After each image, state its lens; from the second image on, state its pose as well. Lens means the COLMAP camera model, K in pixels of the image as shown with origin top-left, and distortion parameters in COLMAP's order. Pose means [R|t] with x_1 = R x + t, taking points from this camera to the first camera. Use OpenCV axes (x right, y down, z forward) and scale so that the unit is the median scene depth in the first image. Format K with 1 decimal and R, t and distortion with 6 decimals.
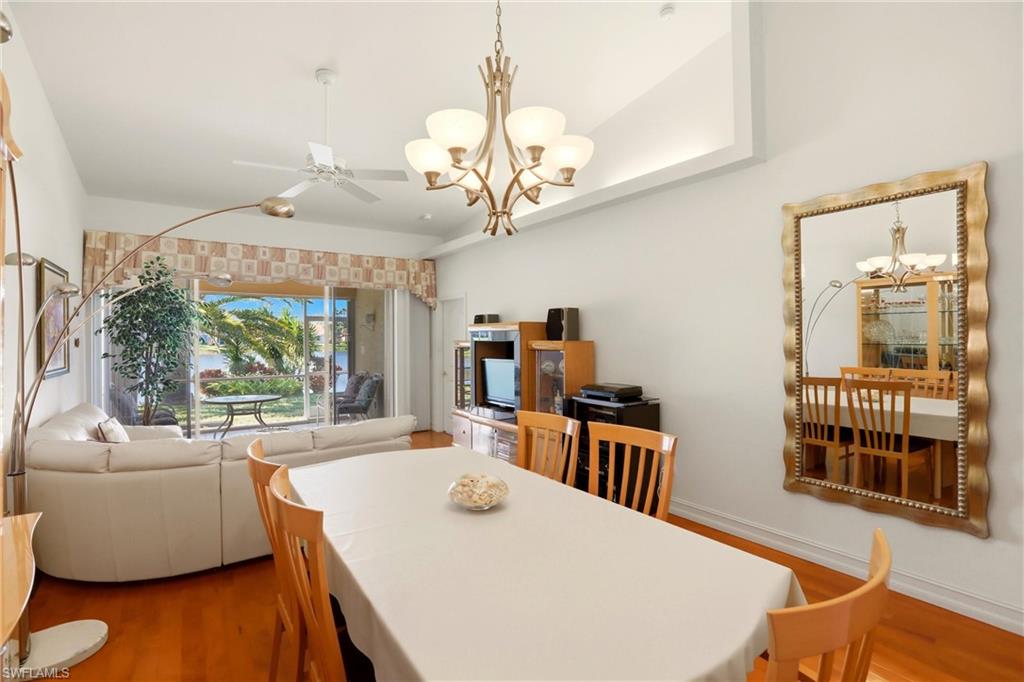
lens RADIAL K [[474.2, 0, 503.9], [0, 474.2, 333.7], [0, 0, 1]] dist [-0.034004, 0.012375]
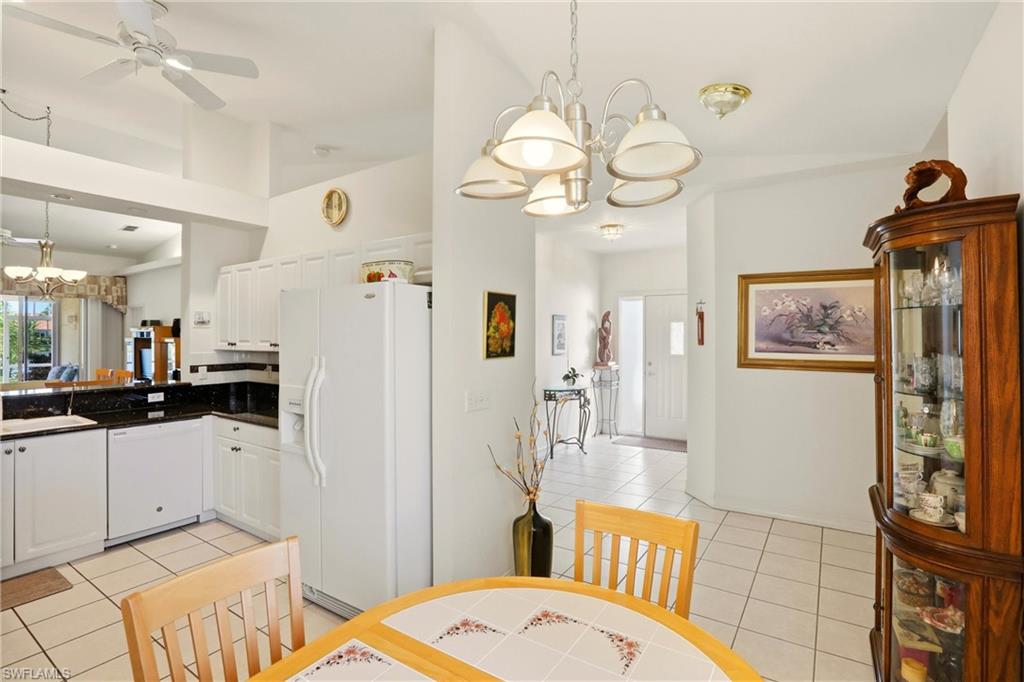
lens RADIAL K [[474.2, 0, 494.4], [0, 474.2, 332.7], [0, 0, 1]] dist [-0.034004, 0.012375]
pose [[0.931902, 0.007483, 0.362632, 0.469657], [-0.008152, 0.999967, 0.000314, -0.010563], [-0.362618, -0.003248, 0.931932, -0.812812]]
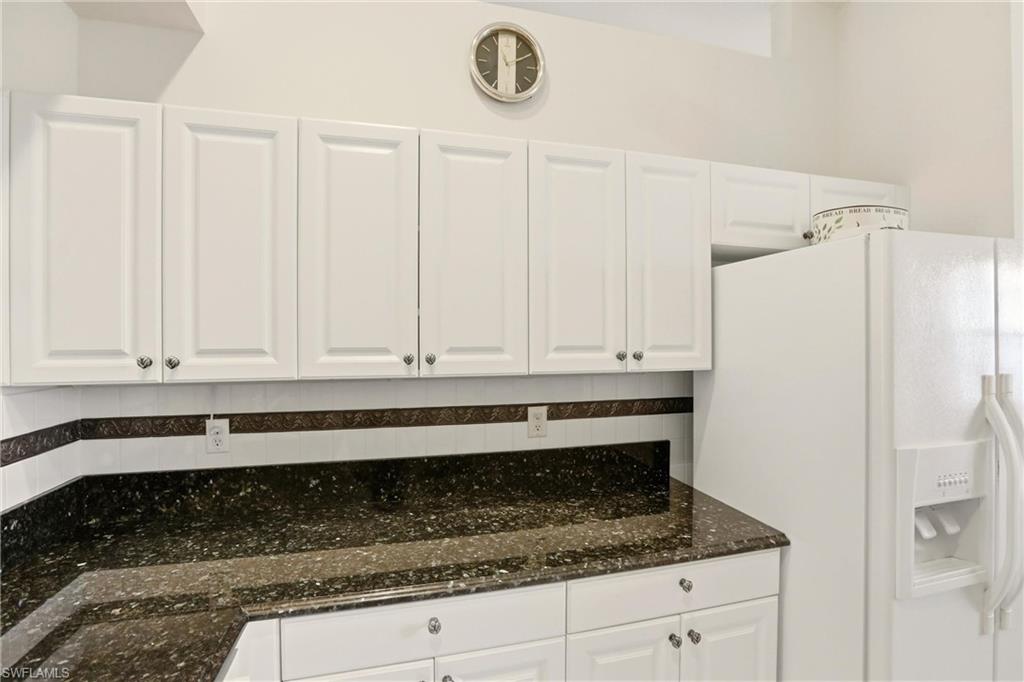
lens RADIAL K [[474.2, 0, 524.1], [0, 474.2, 343.0], [0, 0, 1]] dist [-0.034004, 0.012375]
pose [[0.326105, 0.001843, 0.945332, 0.222586], [-0.011227, 0.999935, 0.001923, -0.001229], [-0.945267, -0.011241, 0.326104, -0.256298]]
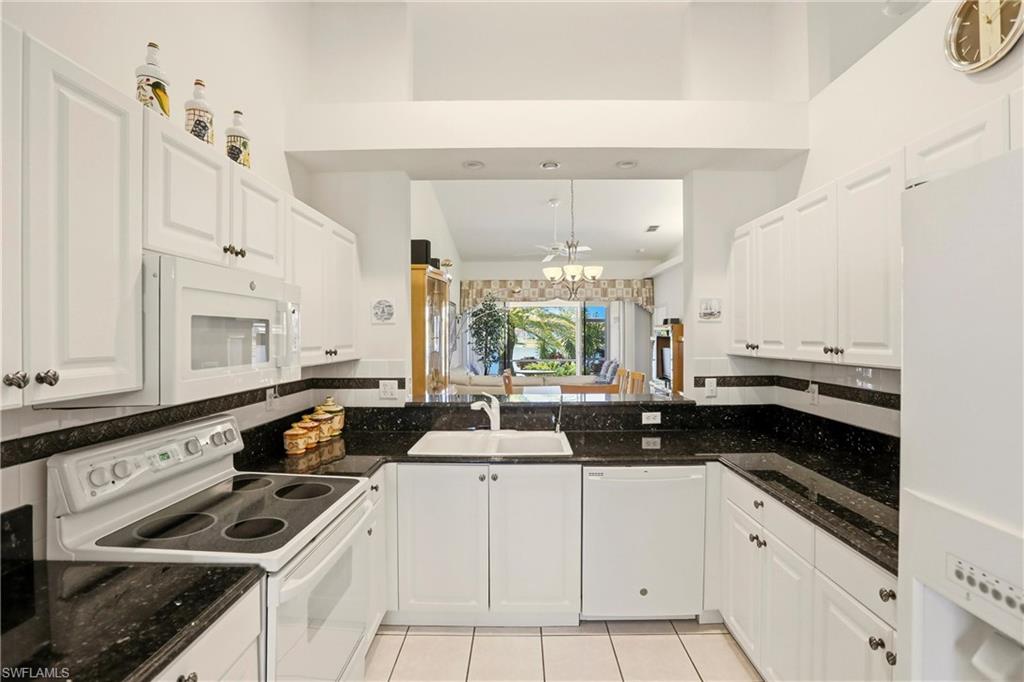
lens RADIAL K [[474.2, 0, 520.7], [0, 474.2, 338.9], [0, 0, 1]] dist [-0.034004, 0.012375]
pose [[0.827786, 0.005602, -0.561015, 0.427635], [0.005782, 0.999812, 0.018515, -0.007150], [0.561014, -0.018570, 0.827598, -0.509928]]
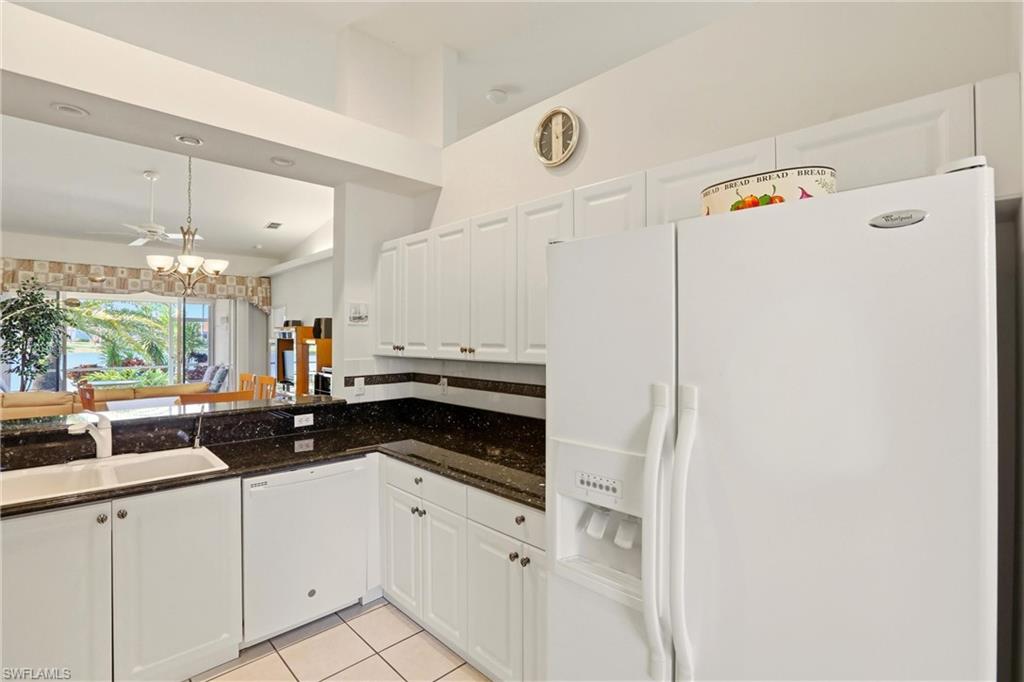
lens RADIAL K [[474.2, 0, 503.0], [0, 474.2, 333.6], [0, 0, 1]] dist [-0.034004, 0.012375]
pose [[0.987026, 0.009421, 0.160282, 0.389207], [-0.009546, 0.999954, 0.000010, -0.006795], [-0.160274, -0.001540, 0.987071, -0.542076]]
